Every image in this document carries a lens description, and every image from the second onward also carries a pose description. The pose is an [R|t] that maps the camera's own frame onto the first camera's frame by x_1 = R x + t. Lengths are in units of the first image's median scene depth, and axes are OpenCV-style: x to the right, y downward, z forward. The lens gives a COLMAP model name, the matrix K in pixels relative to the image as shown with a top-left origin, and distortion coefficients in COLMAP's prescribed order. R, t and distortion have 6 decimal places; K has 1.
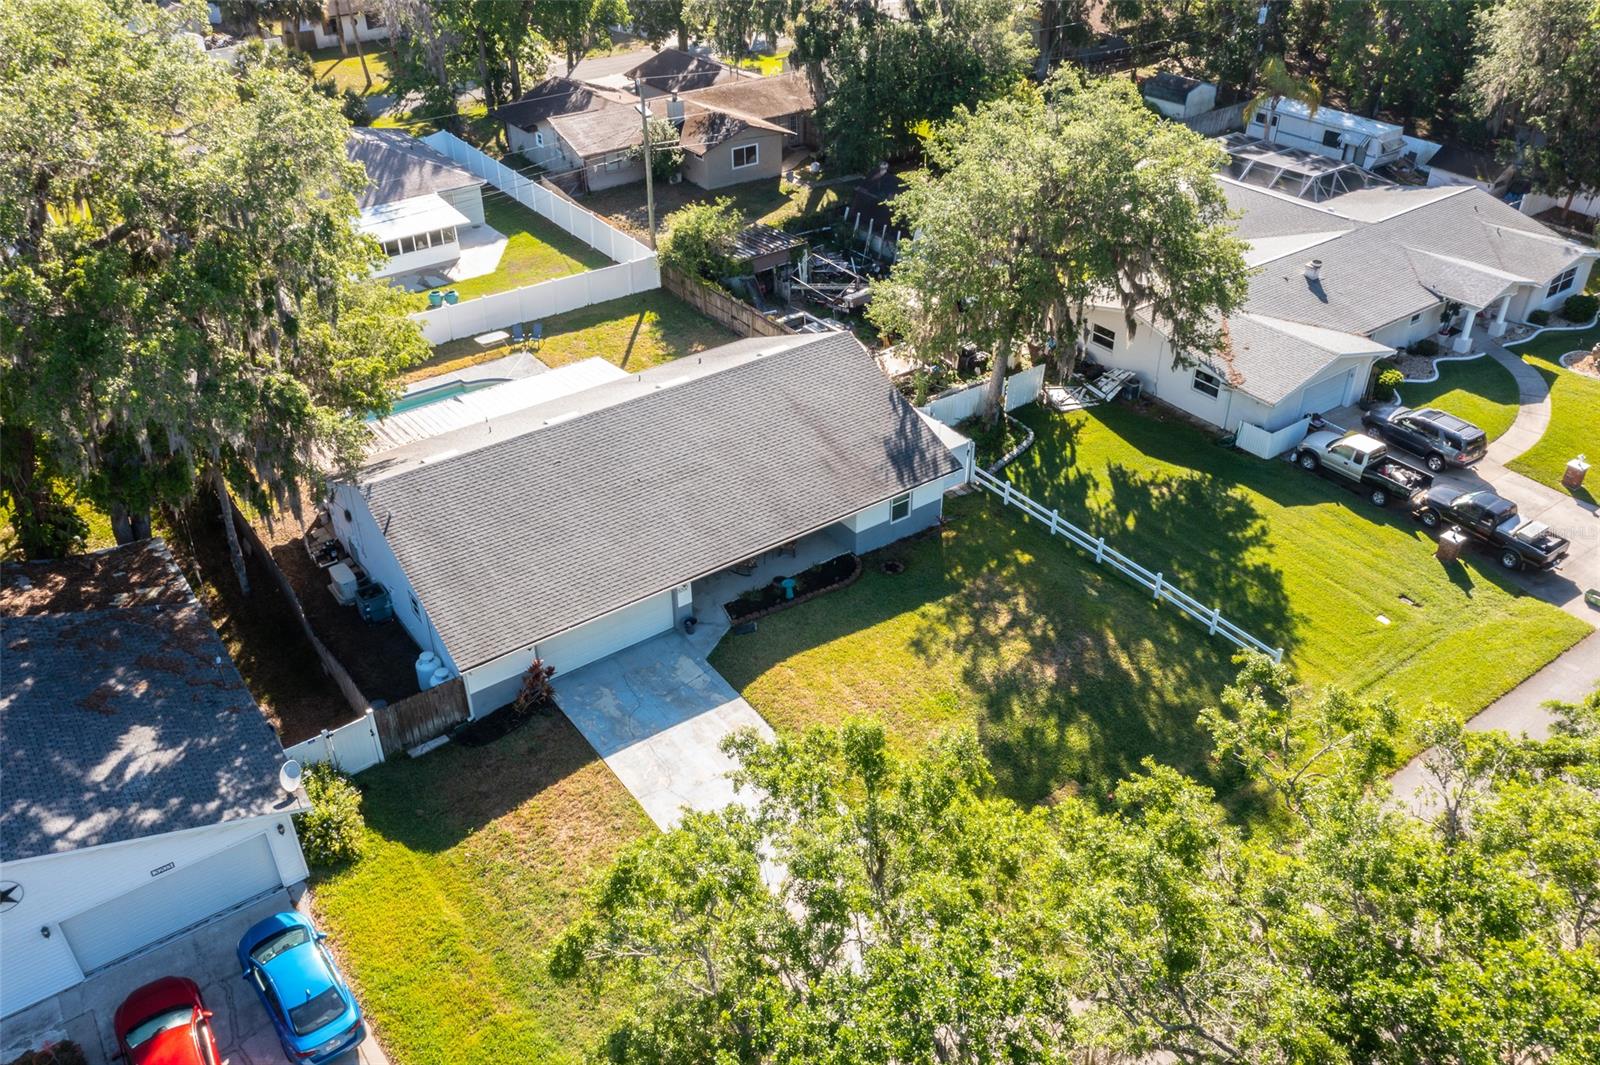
lens RADIAL K [[1278.6, 0, 791.2], [0, 1278.6, 527.1], [0, 0, 1]] dist [-0.020218, 0.045895]
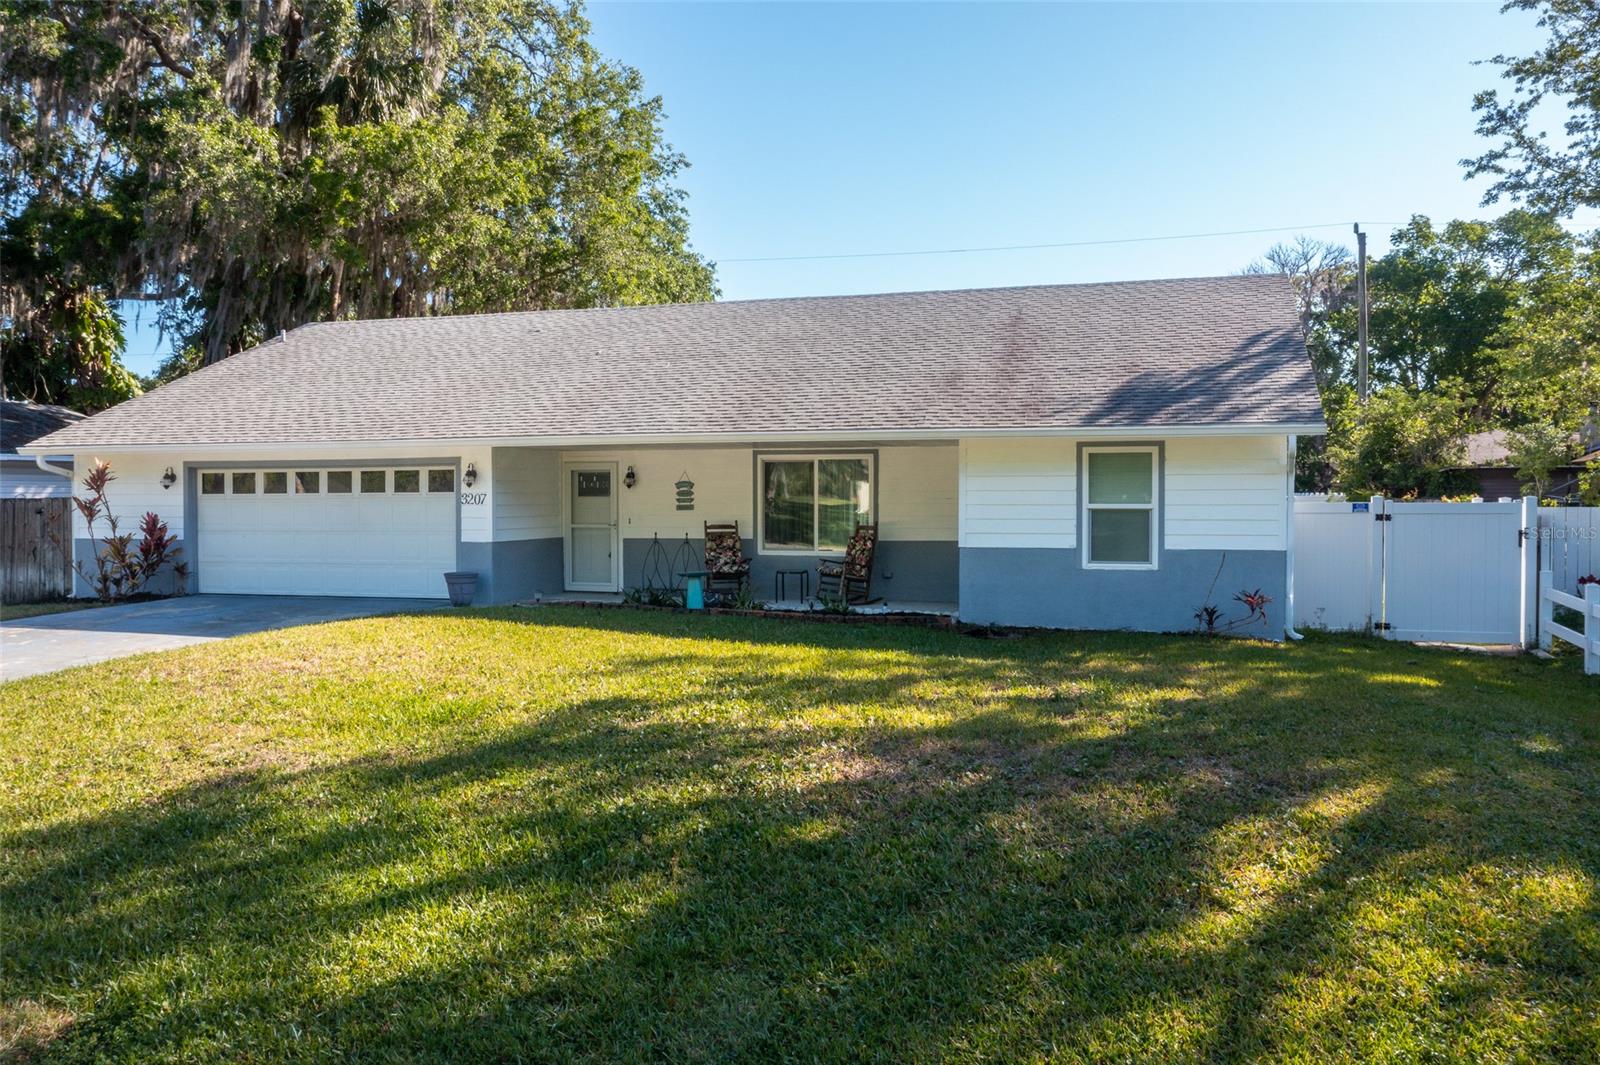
lens RADIAL K [[1257.8, 0, 795.8], [0, 1257.8, 510.6], [0, 0, 1]] dist [-0.015580, 0.004992]
pose [[0.590871, 0.019584, -0.806529, 0.298033], [-0.445626, 0.841282, -0.306042, 0.120568], [0.672525, 0.540242, 0.505816, 0.745989]]
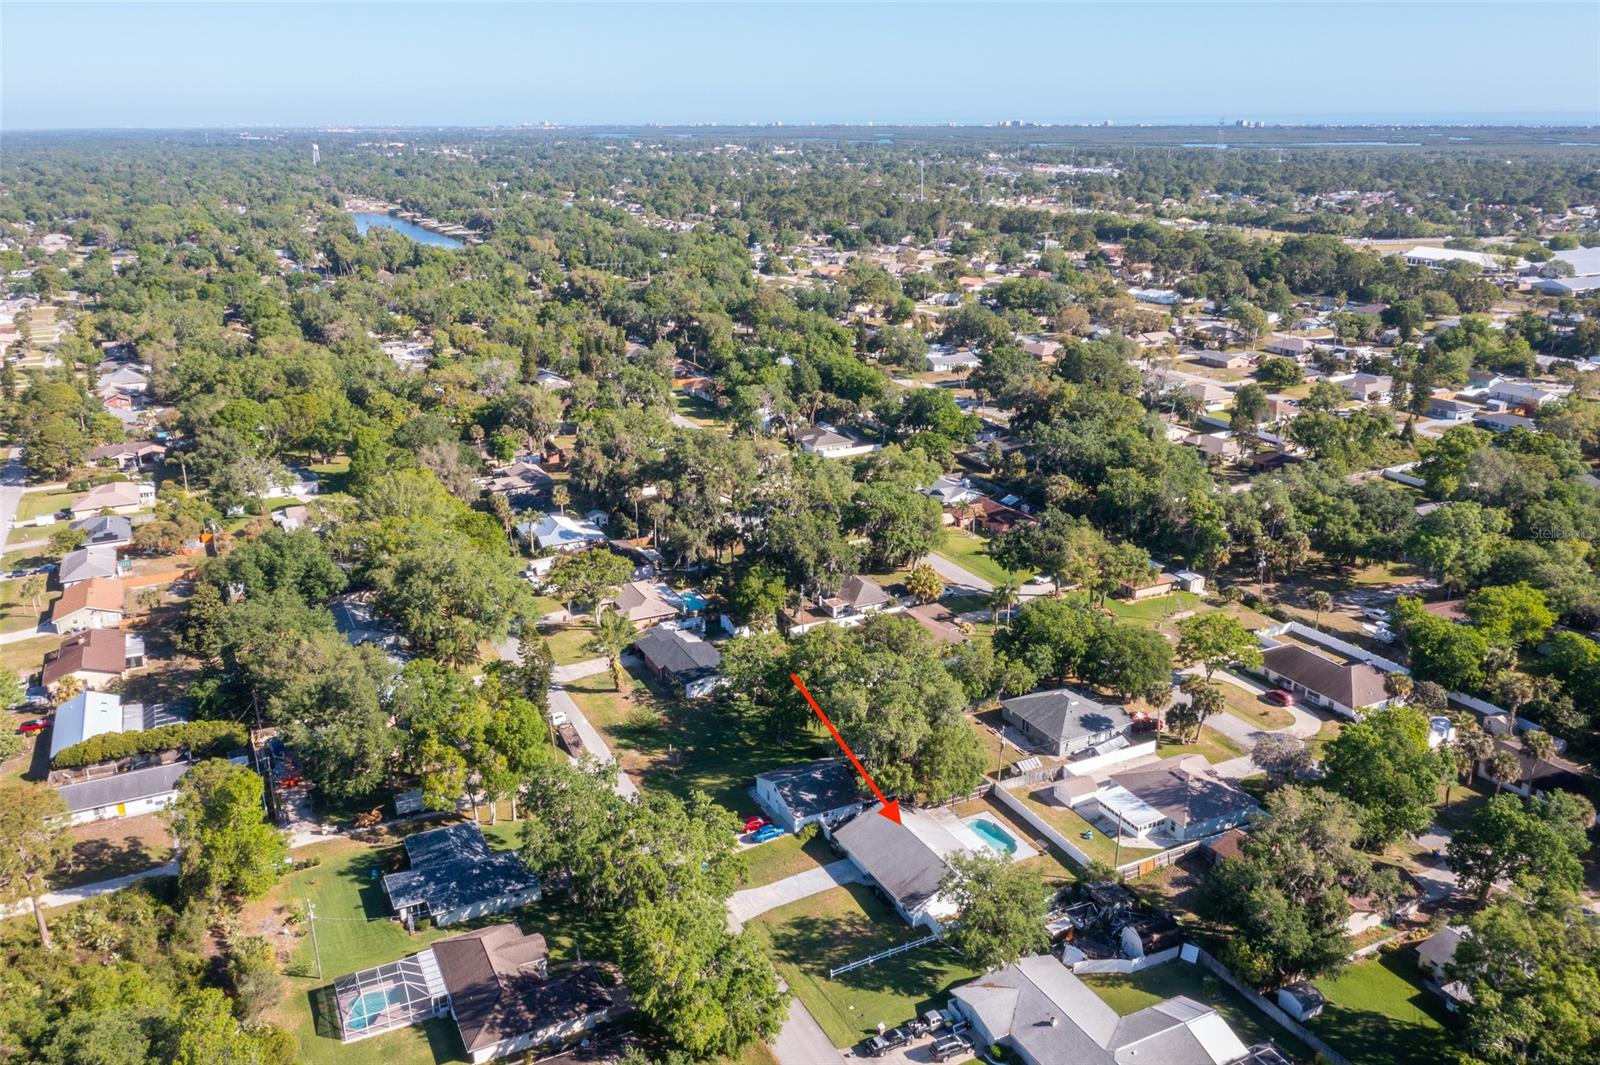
lens RADIAL K [[1278.6, 0, 791.2], [0, 1278.6, 527.1], [0, 0, 1]] dist [-0.020218, 0.045895]
pose [[-0.167701, 0.319086, -0.932770, 2.832494], [-0.525368, 0.771692, 0.358439, -1.762603], [0.834185, 0.550159, 0.038224, 0.076106]]
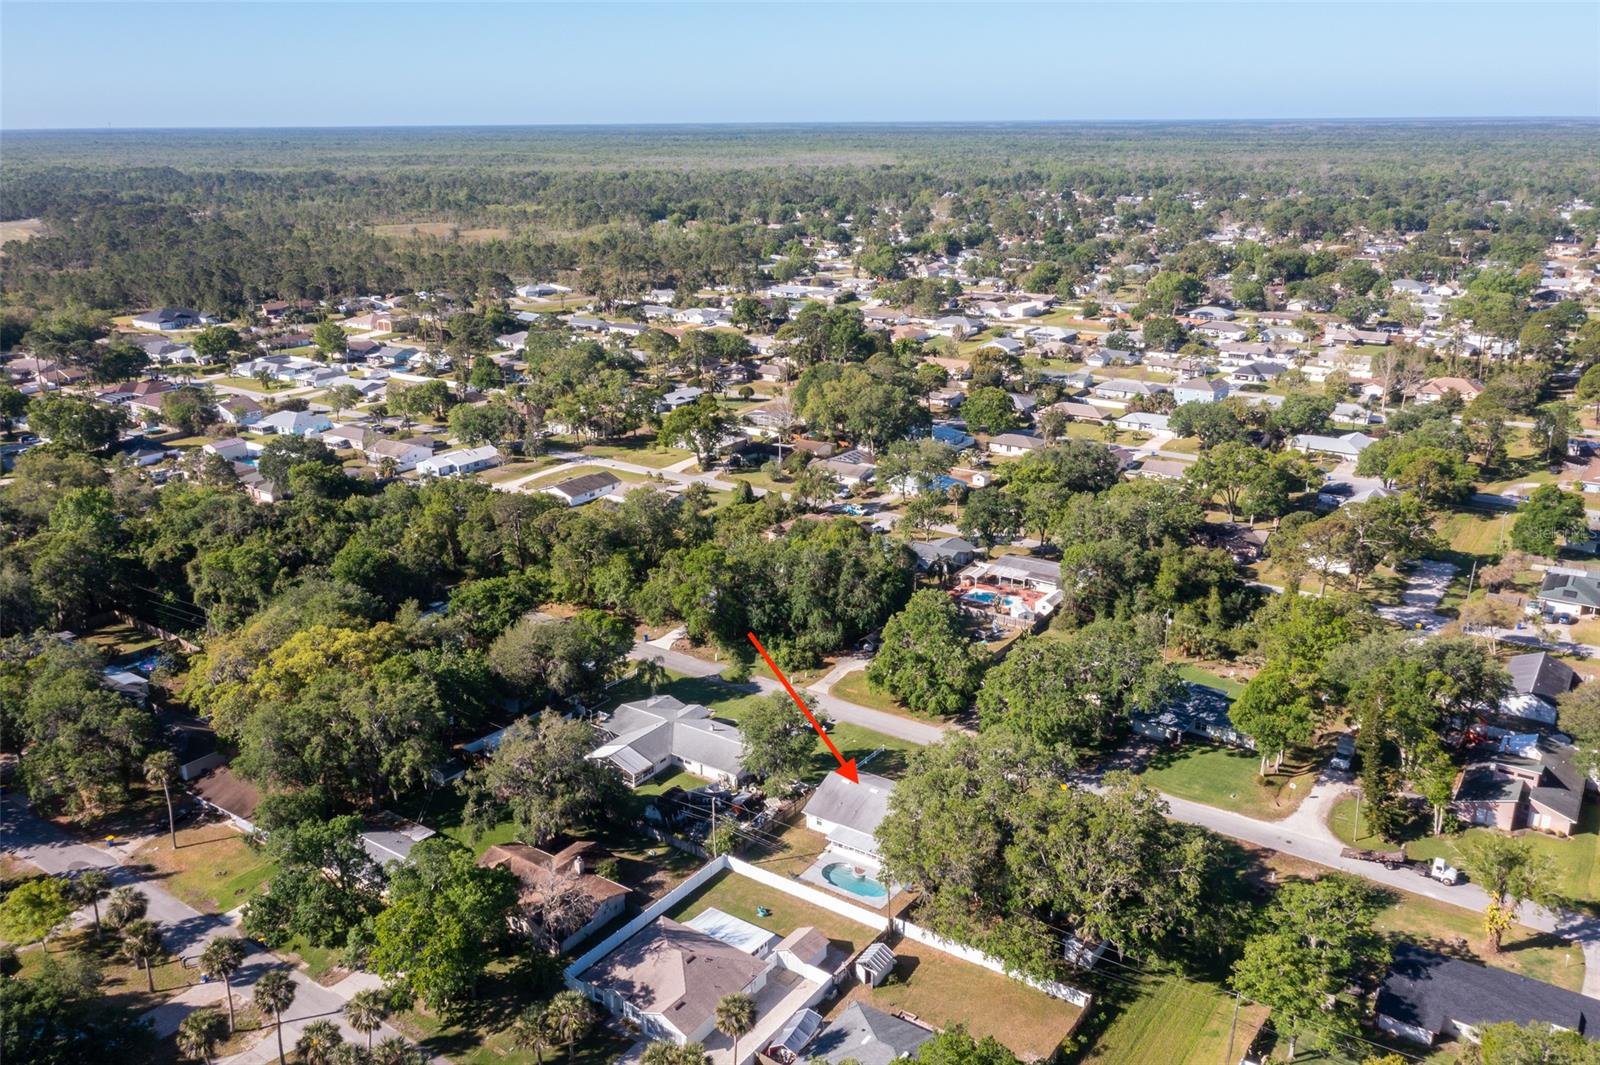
lens RADIAL K [[1278.6, 0, 791.2], [0, 1278.6, 527.1], [0, 0, 1]] dist [-0.020218, 0.045895]
pose [[-0.328538, -0.274755, 0.903644, -3.026234], [0.526632, 0.740931, 0.416750, -2.256832], [-0.784042, 0.612806, -0.098730, 1.055810]]
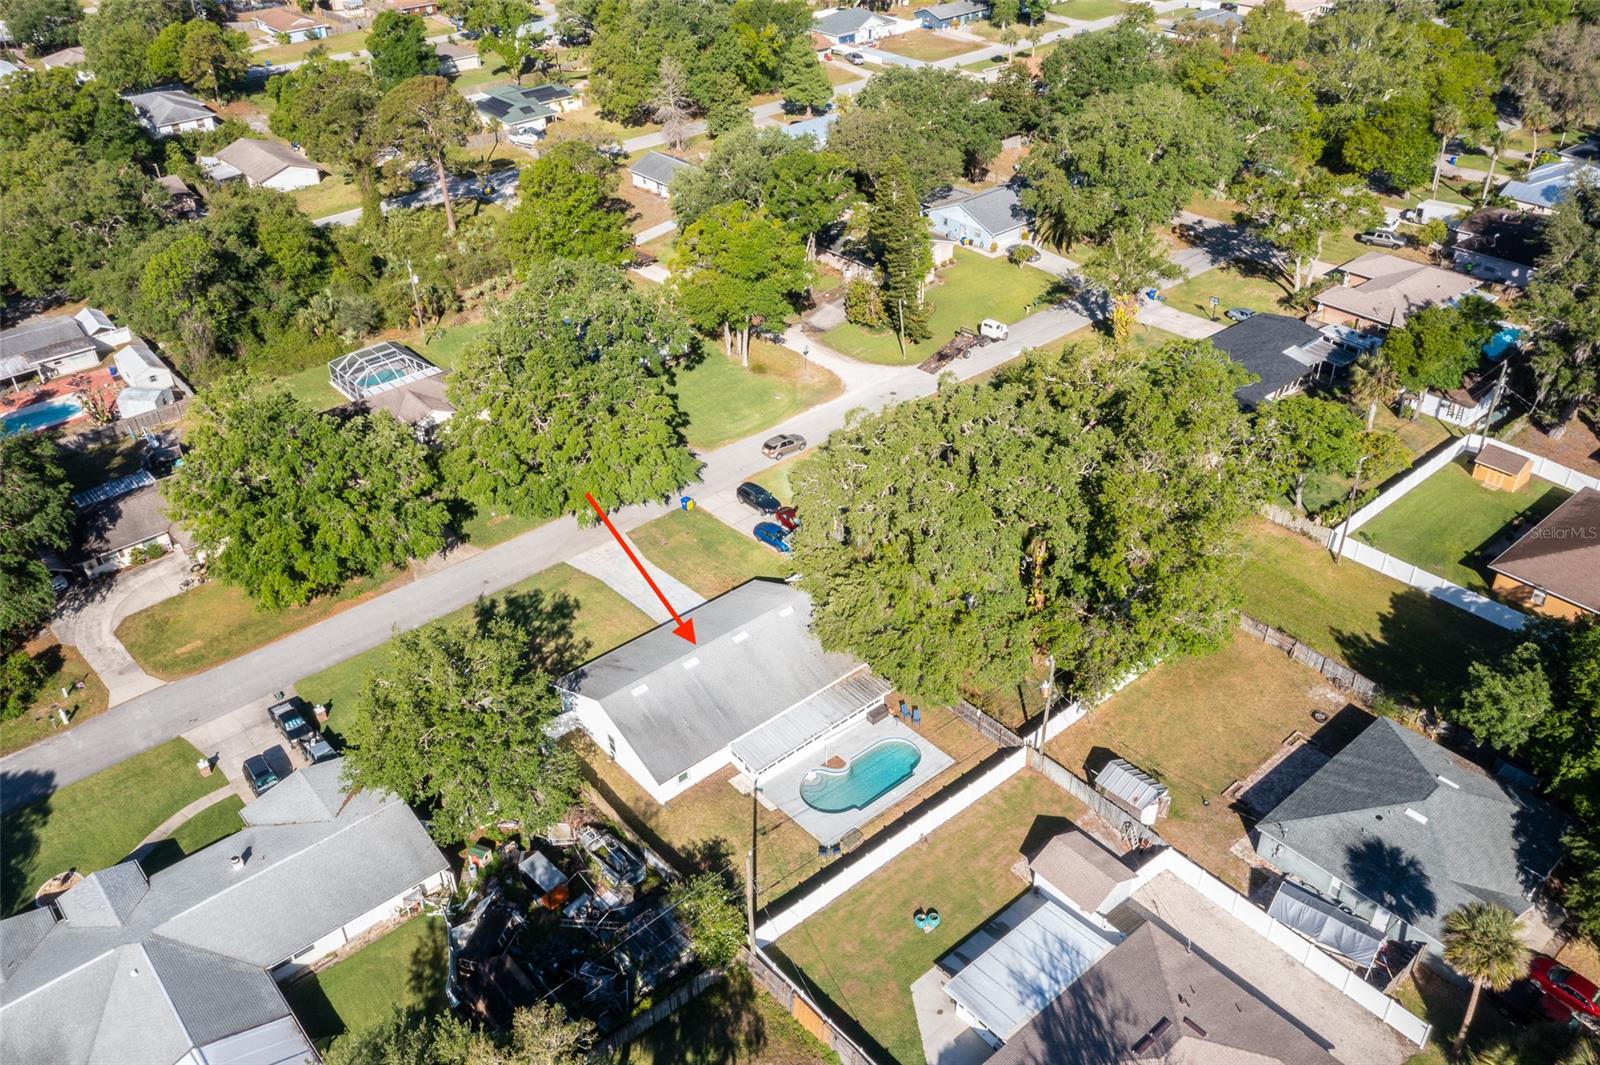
lens RADIAL K [[1278.6, 0, 791.2], [0, 1278.6, 527.1], [0, 0, 1]] dist [-0.020218, 0.045895]
pose [[-0.996004, 0.073710, -0.050423, -0.157502], [-0.017061, 0.397162, 0.917590, -1.954977], [0.087661, 0.914784, -0.394317, 1.557651]]
